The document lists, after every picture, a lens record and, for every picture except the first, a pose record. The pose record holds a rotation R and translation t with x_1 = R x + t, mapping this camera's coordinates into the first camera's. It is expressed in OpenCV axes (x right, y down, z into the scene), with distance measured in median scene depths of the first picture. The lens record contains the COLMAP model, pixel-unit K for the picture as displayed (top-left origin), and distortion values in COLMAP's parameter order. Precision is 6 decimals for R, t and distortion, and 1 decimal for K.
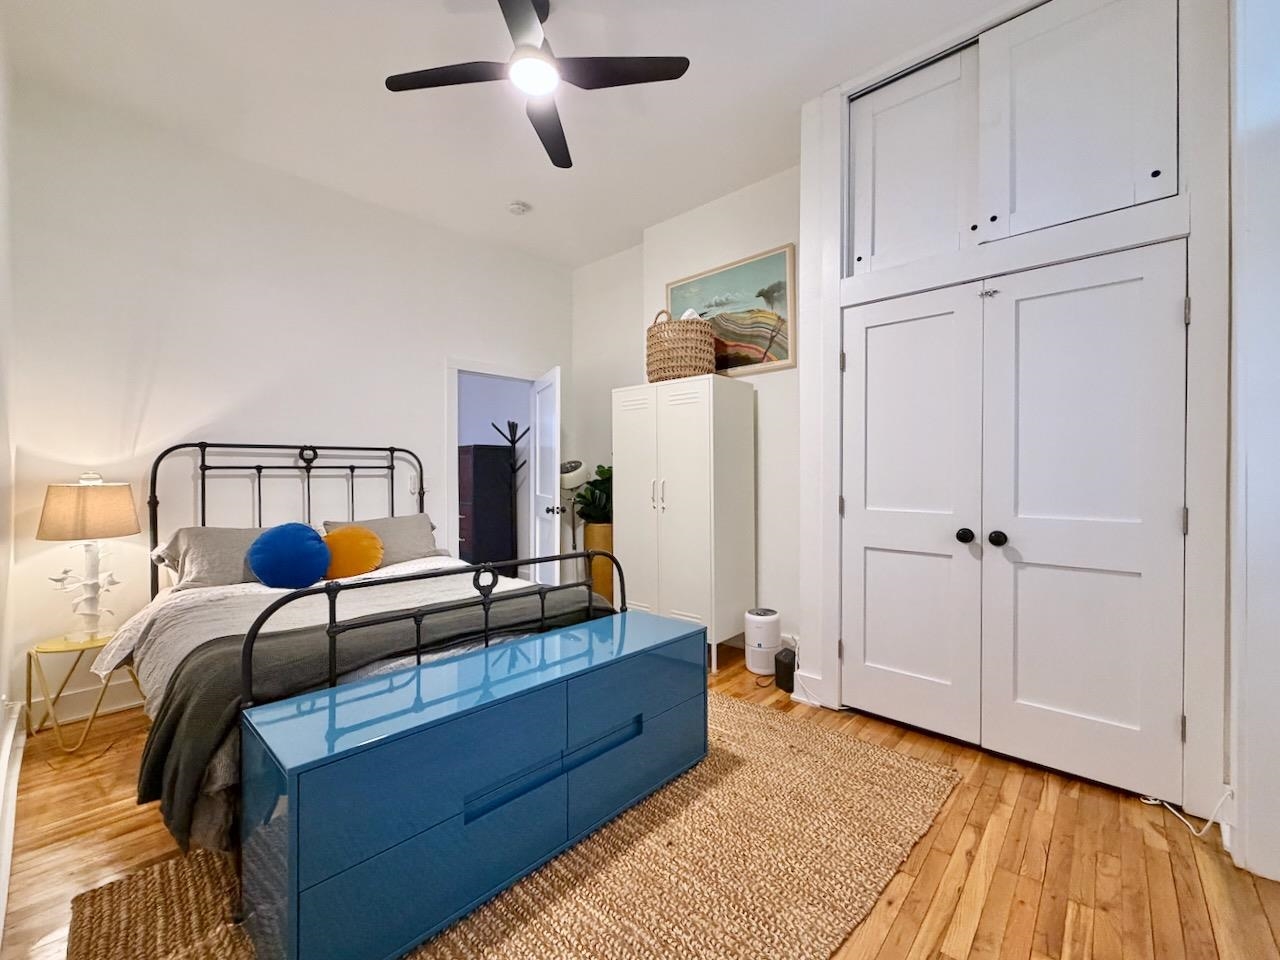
lens RADIAL K [[523.8, 0, 645.4], [0, 523.8, 483.5], [0, 0, 1]] dist [0.003417, 0.000930]
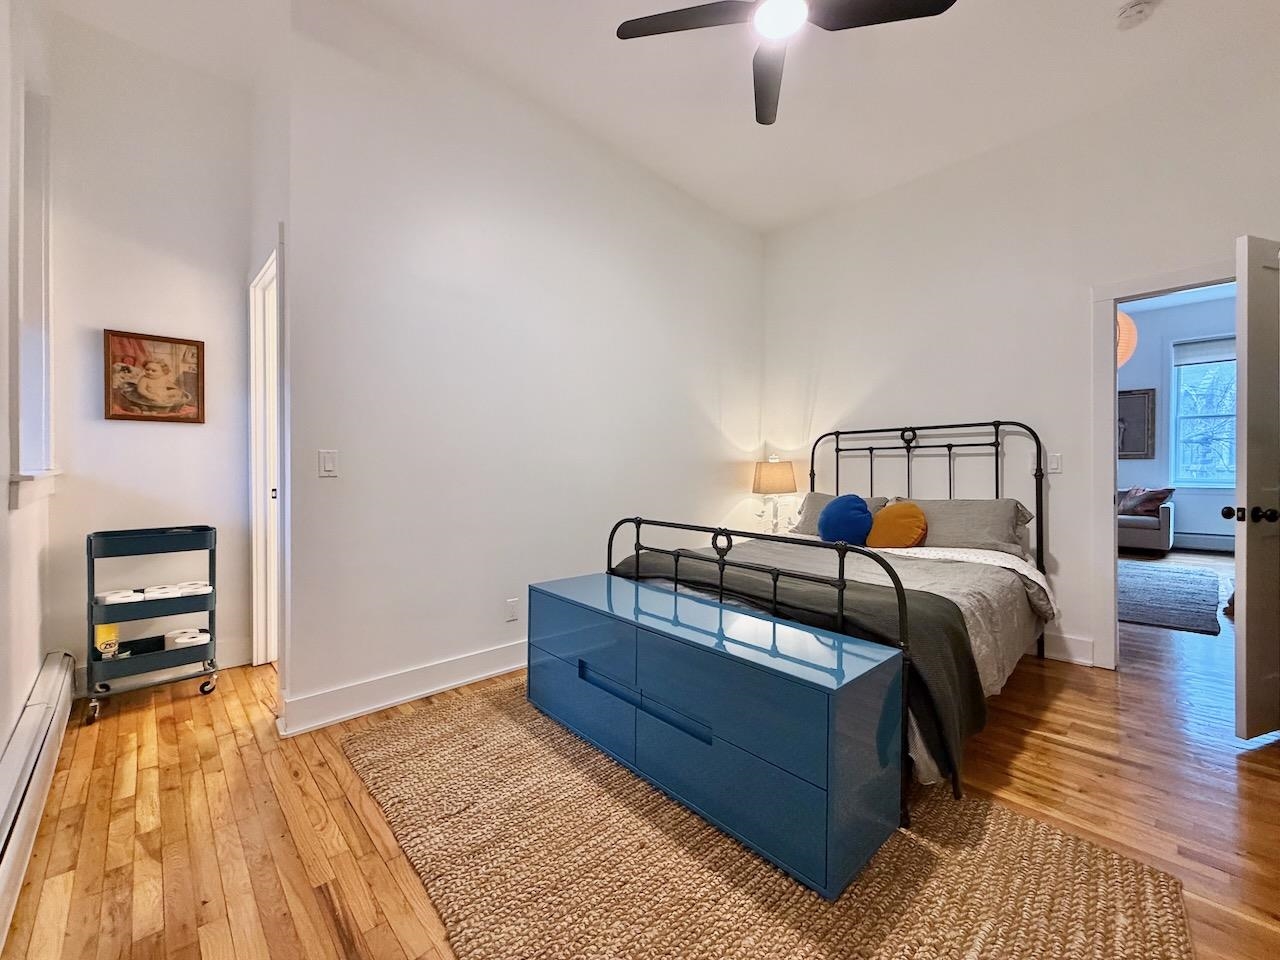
lens RADIAL K [[523.8, 0, 646.6], [0, 523.8, 467.7], [0, 0, 1]] dist [0.003417, 0.000930]
pose [[-0.080199, 0.006193, -0.996760, 0.550500], [-0.010525, 0.999920, 0.007060, 0.011123], [0.996723, 0.011057, -0.080128, 0.617335]]
